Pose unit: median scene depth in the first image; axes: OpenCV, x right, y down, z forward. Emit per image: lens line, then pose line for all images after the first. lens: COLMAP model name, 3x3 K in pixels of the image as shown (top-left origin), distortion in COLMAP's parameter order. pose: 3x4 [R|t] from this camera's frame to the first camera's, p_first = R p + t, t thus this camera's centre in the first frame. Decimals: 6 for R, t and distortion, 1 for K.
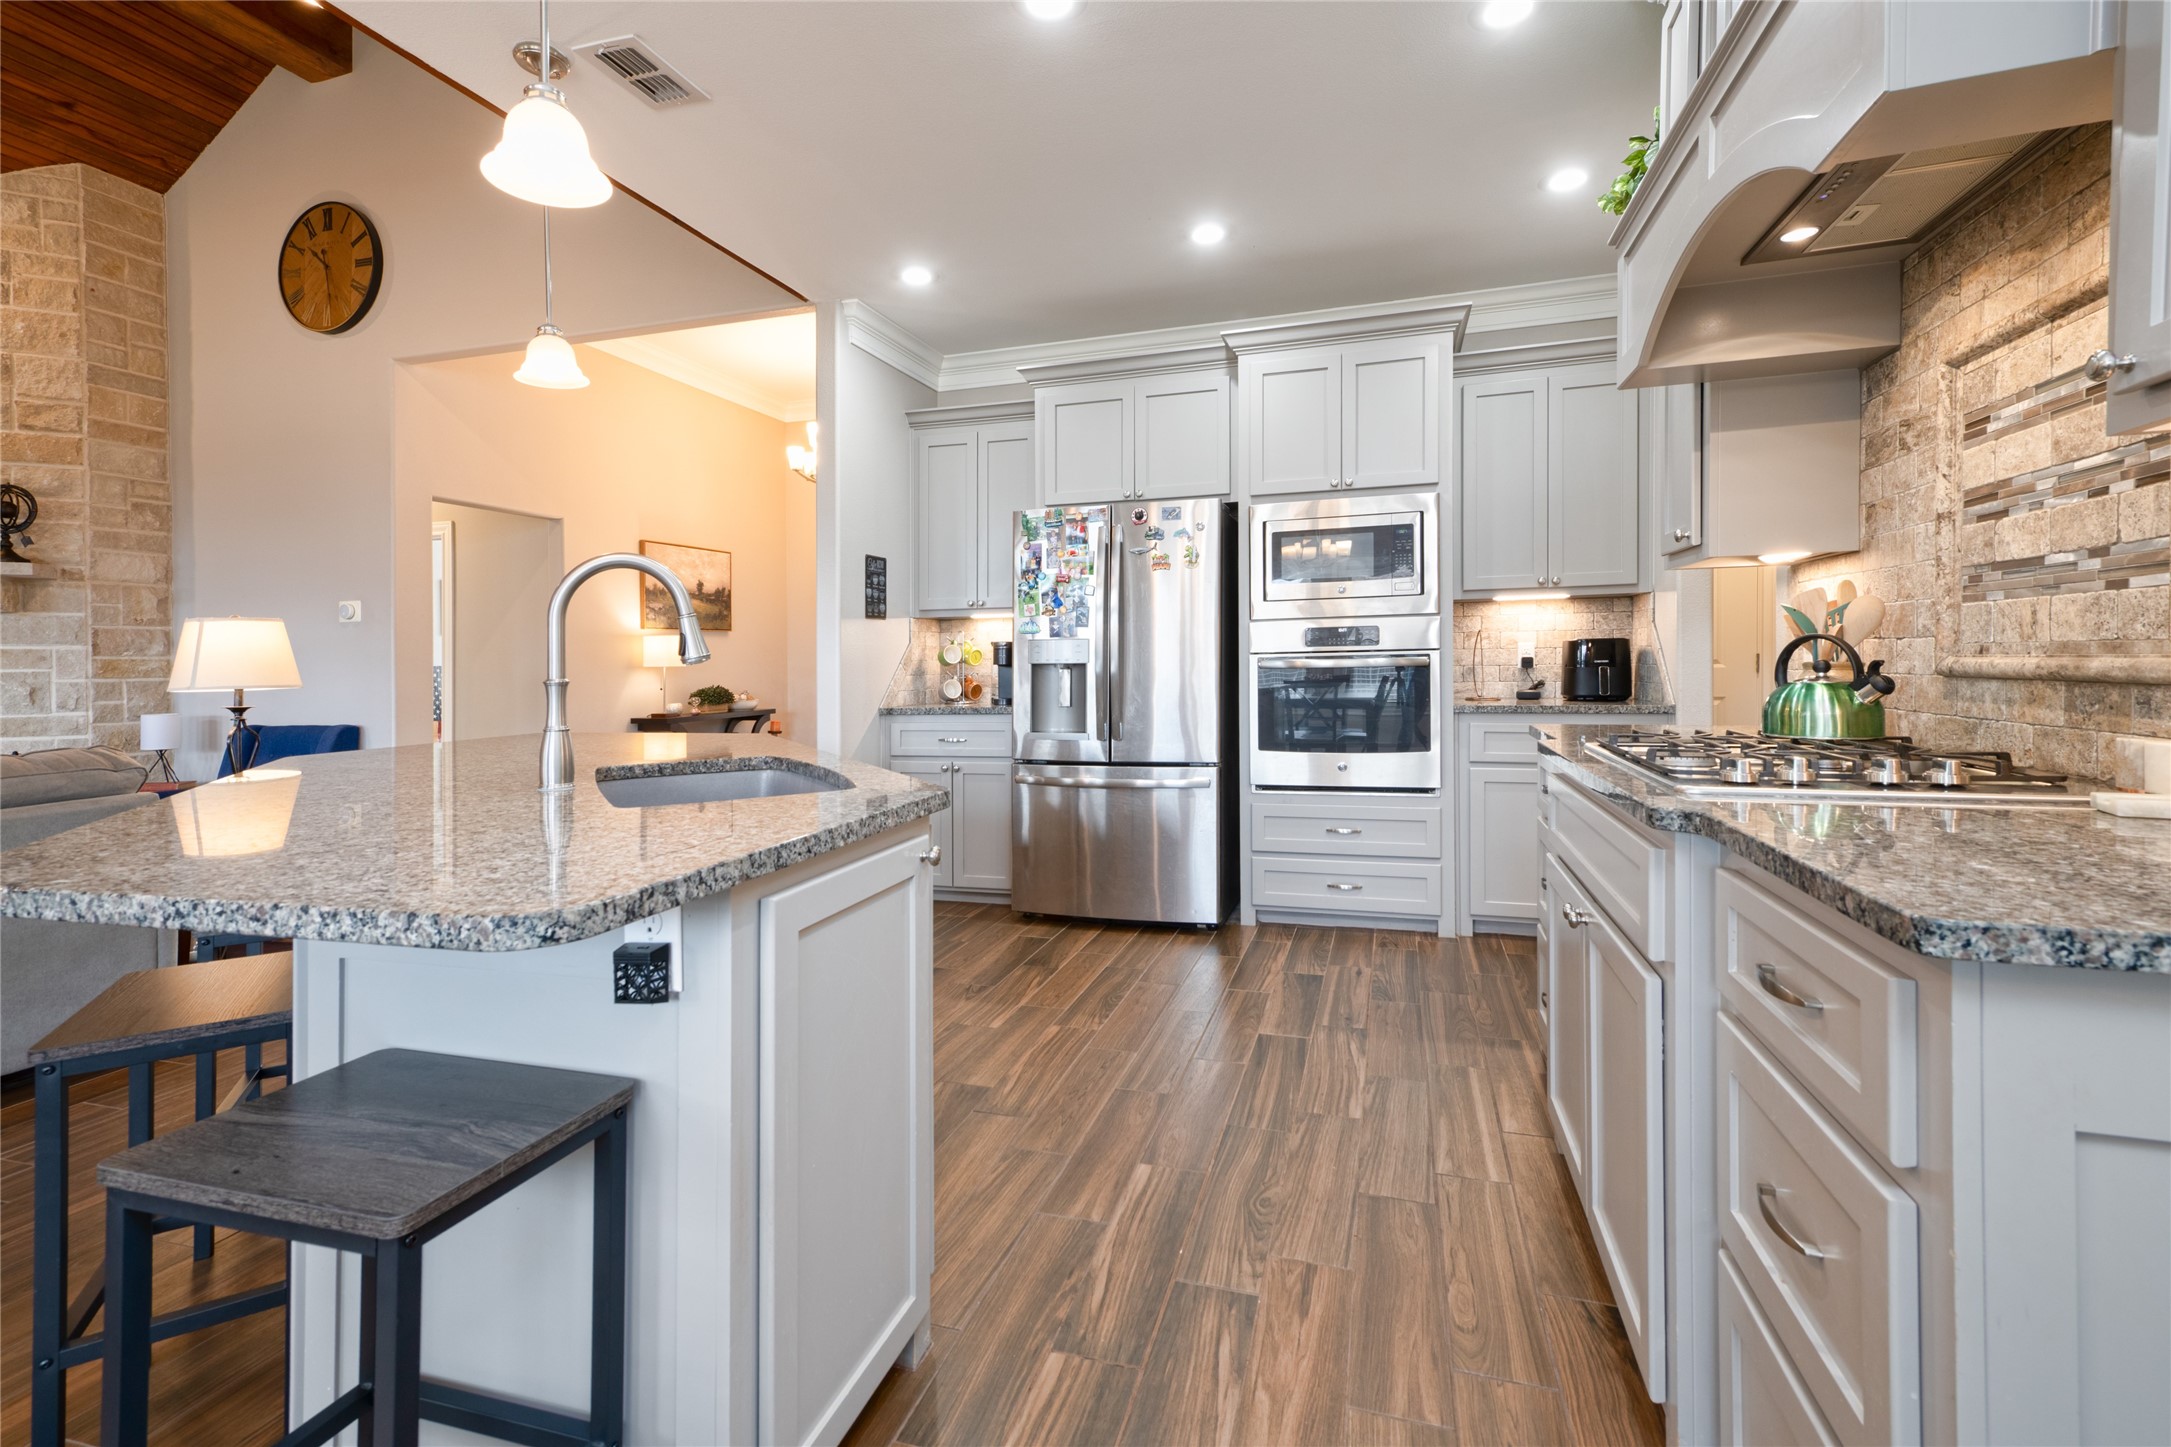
lens RADIAL K [[985.2, 0, 1090.8], [0, 985.2, 655.7], [0, 0, 1]] dist [0.030470, 0.000385]
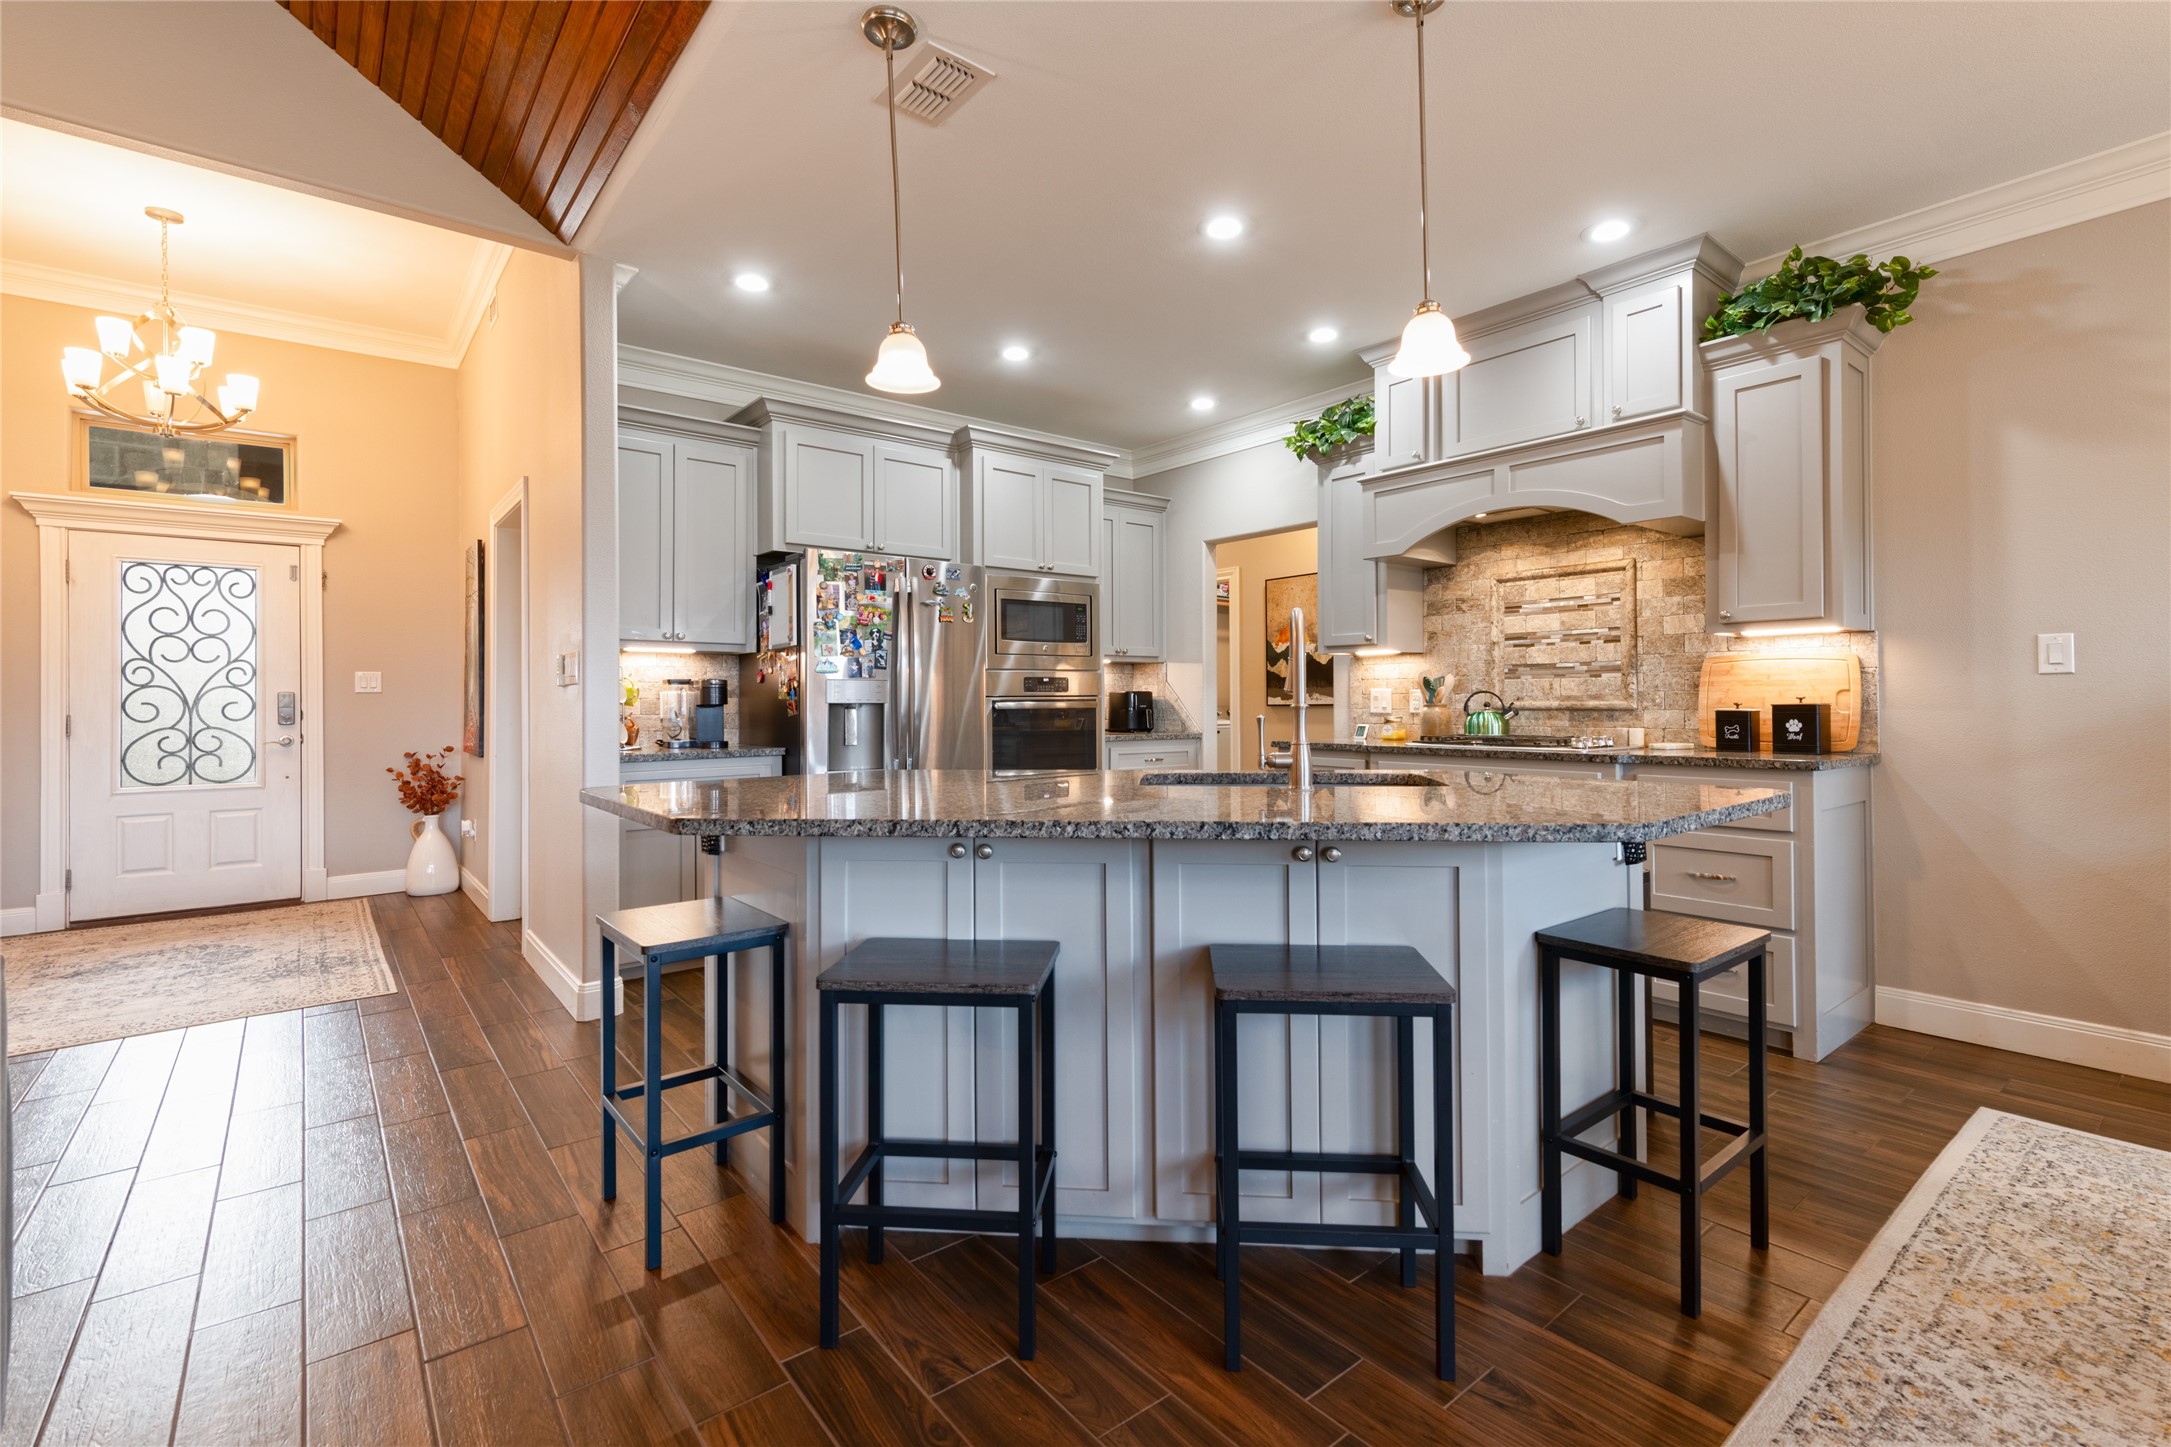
lens RADIAL K [[971.1, 0, 1090.9], [0, 971.1, 685.9], [0, 0, 1]] dist [0.010486, -0.000387]
pose [[0.558042, 0.024382, 0.829454, -0.728679], [-0.006694, 0.999668, -0.024882, 0.012927], [-0.829785, 0.008333, 0.558020, 0.226831]]
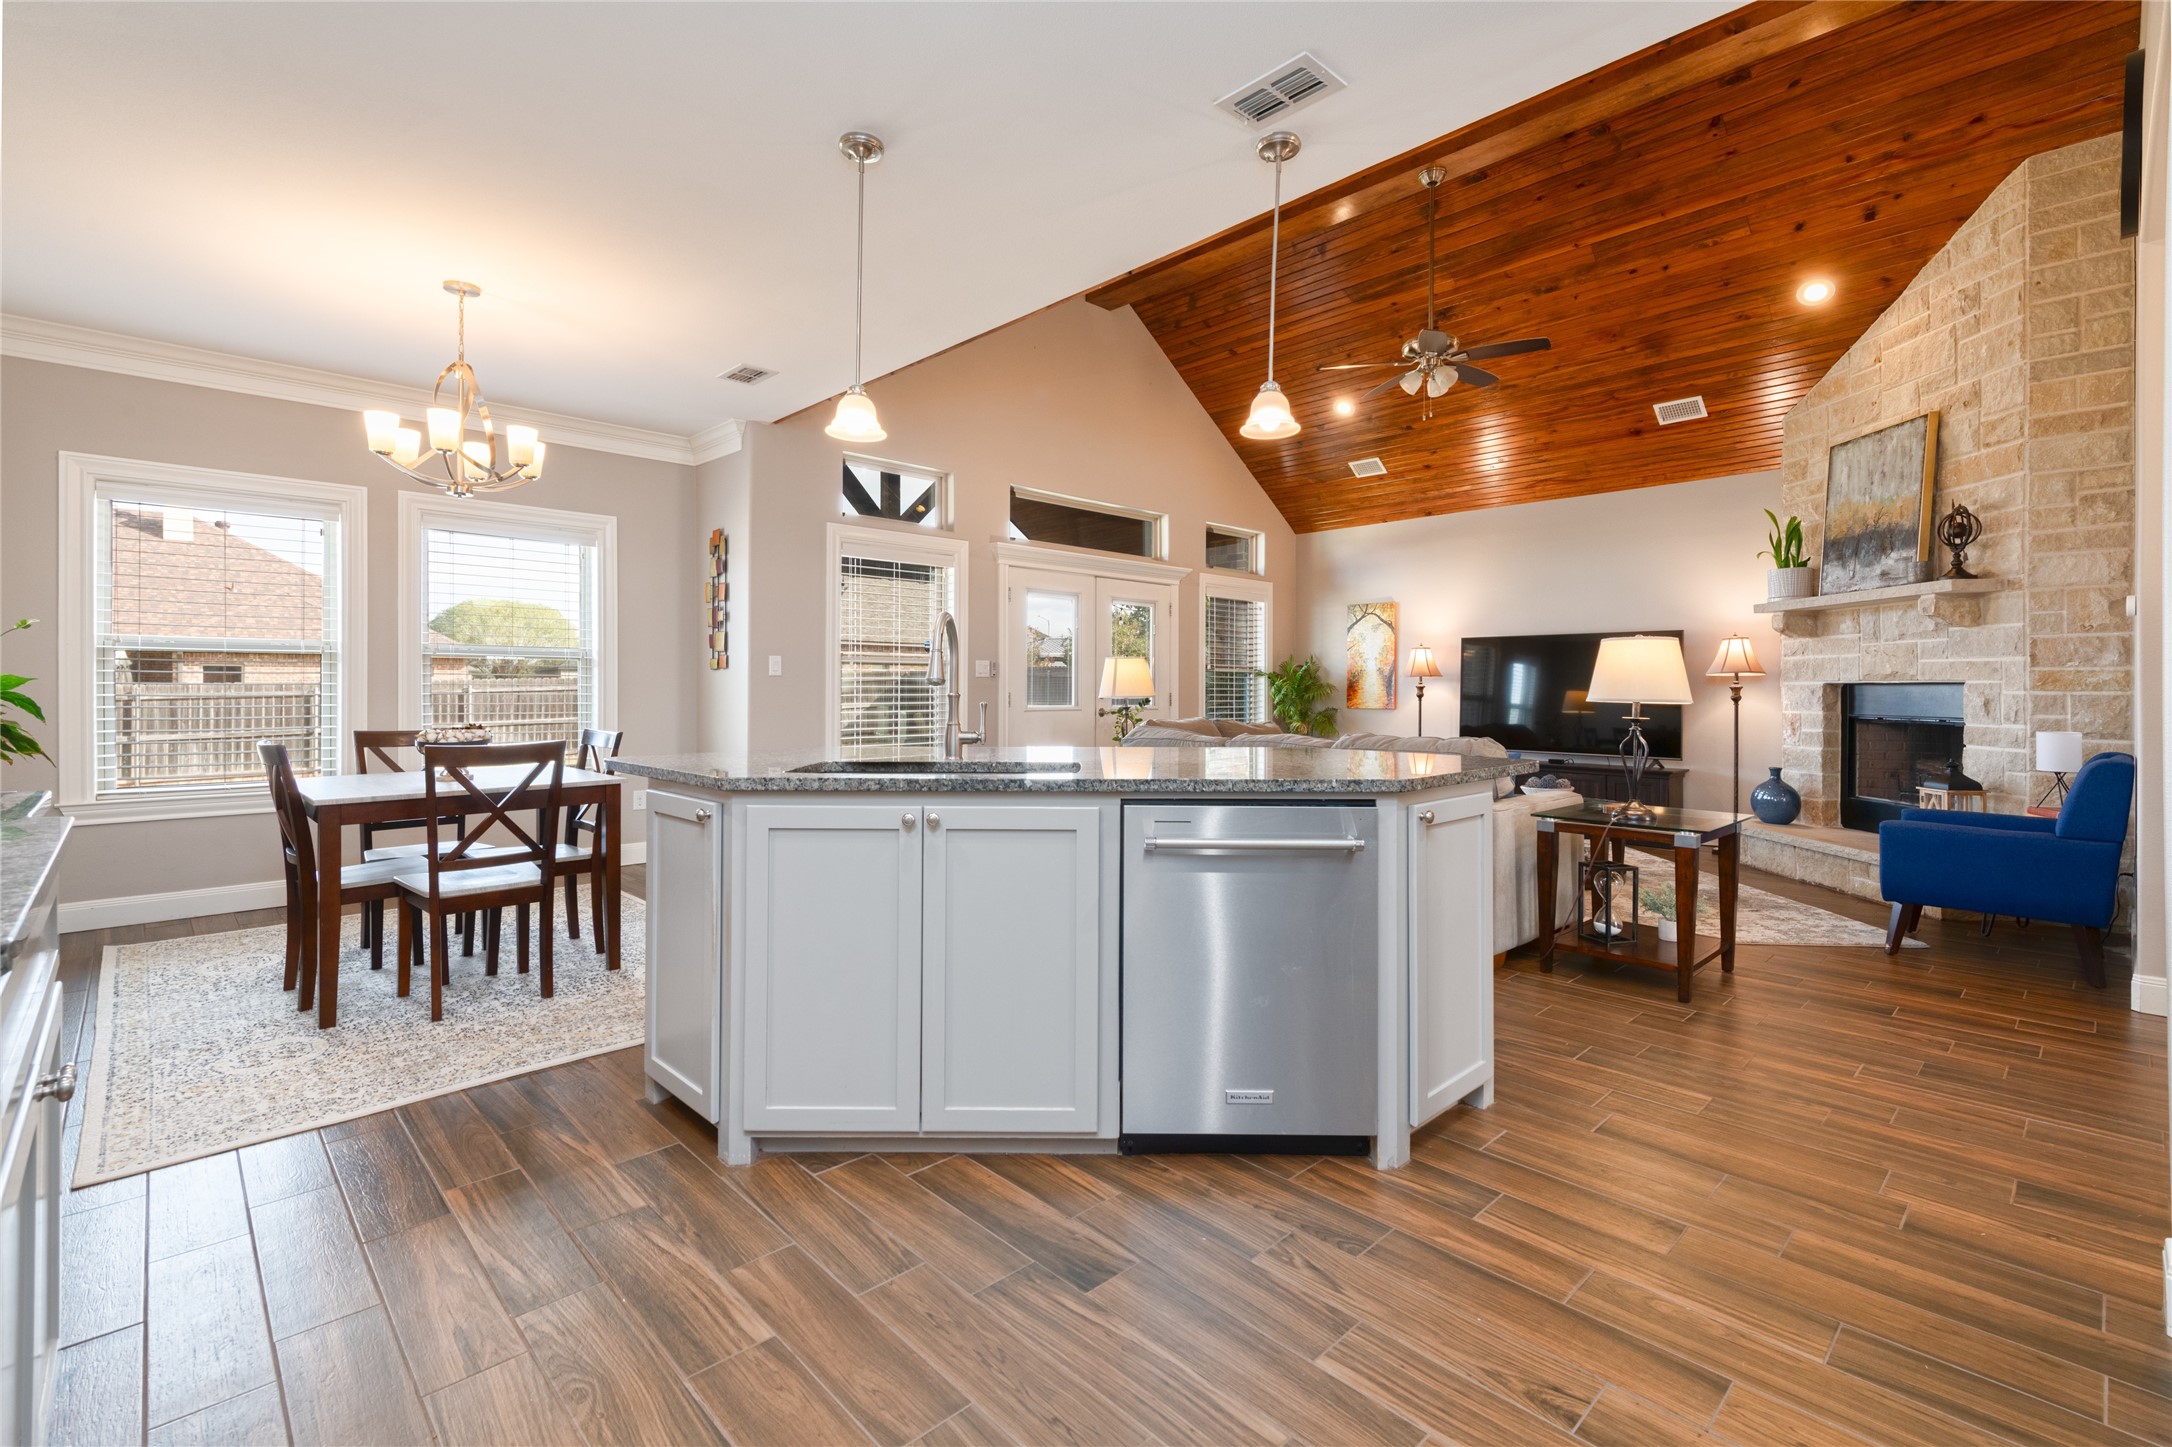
lens RADIAL K [[954.8, 0, 1090.2], [0, 954.8, 685.3], [0, 0, 1]] dist [0.010210, -0.000157]
pose [[-0.483424, 0.015163, -0.875255, 0.305358], [0.010607, 0.999878, 0.011463, -0.002973], [0.875322, -0.003743, -0.483526, 0.830617]]
